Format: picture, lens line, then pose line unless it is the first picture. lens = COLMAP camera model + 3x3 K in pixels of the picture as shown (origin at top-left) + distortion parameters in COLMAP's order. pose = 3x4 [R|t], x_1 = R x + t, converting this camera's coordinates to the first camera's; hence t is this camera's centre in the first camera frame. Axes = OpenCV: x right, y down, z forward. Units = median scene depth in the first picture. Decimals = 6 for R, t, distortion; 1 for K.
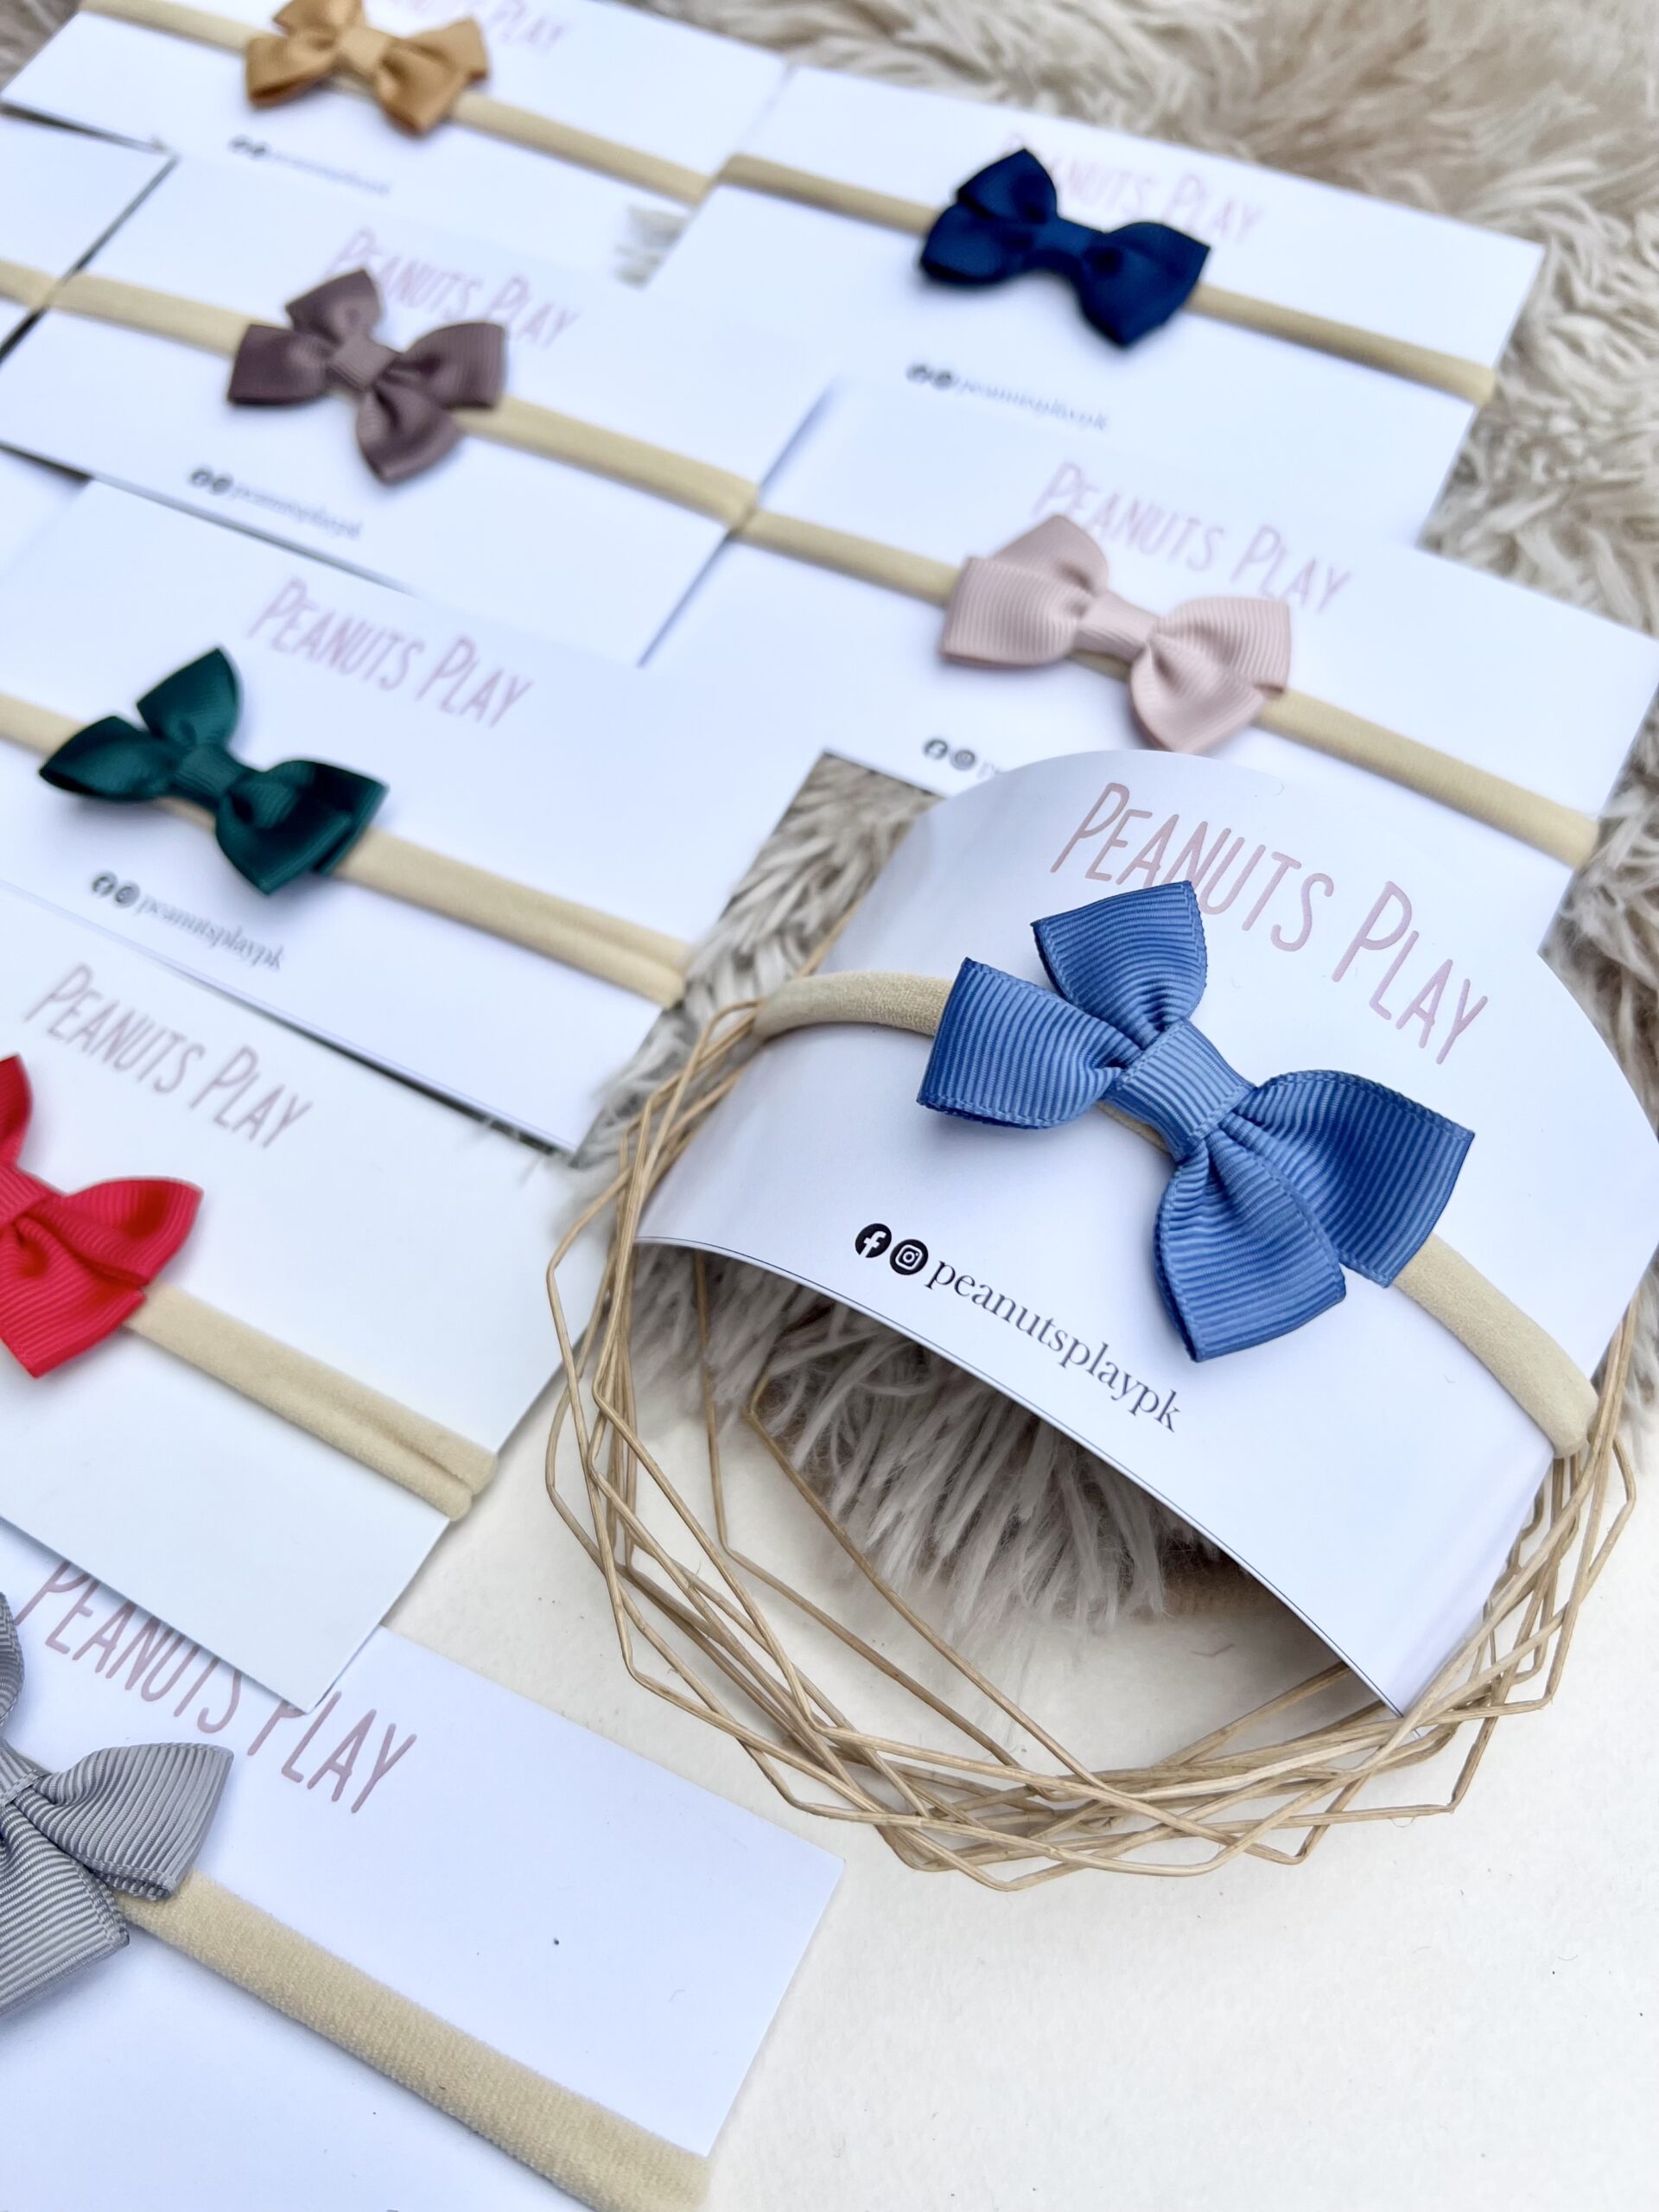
lens RADIAL K [[1728.2, 0, 837.1], [0, 1728.2, 1133.0], [0, 0, 1]] dist [0.066949, -0.174305]
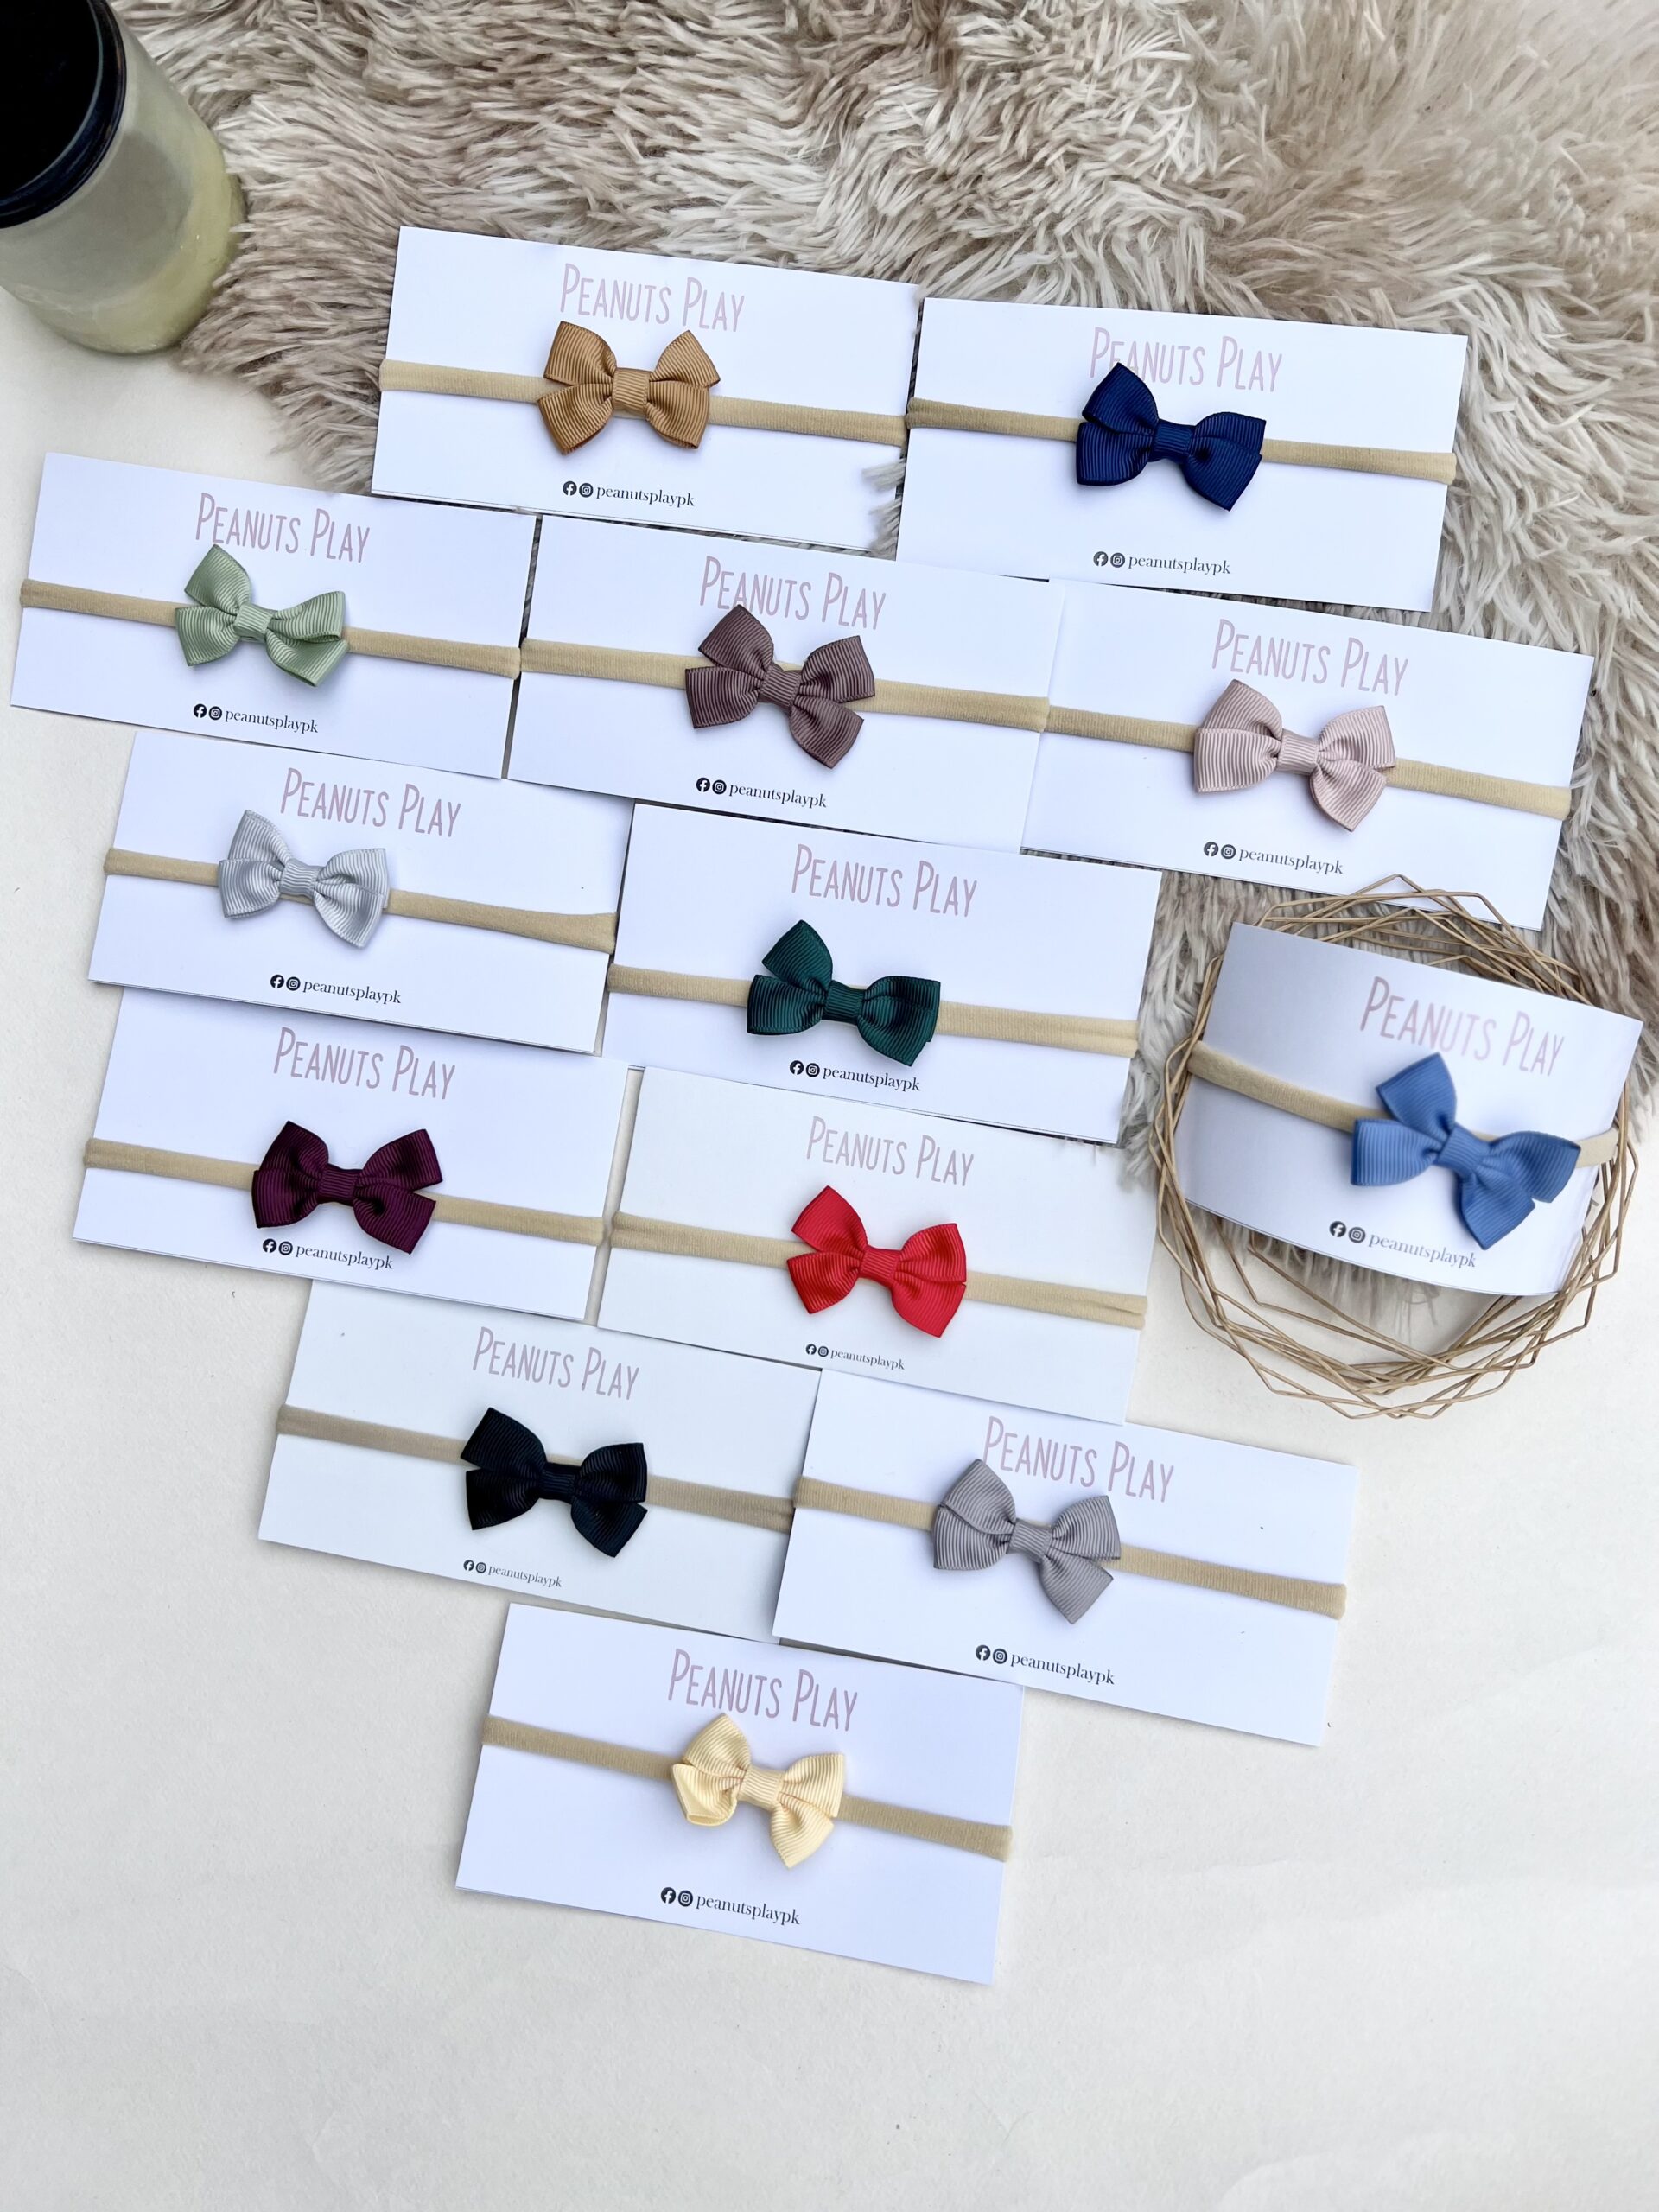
lens RADIAL K [[1649.3, 0, 829.5], [0, 1649.3, 1106.0], [0, 0, 1]] dist [-0.095921, -0.006789]
pose [[0.941040, -0.333353, -0.057612, -0.305873], [0.321431, 0.827969, 0.459511, -0.905002], [-0.105478, -0.450937, 0.886302, -0.566592]]
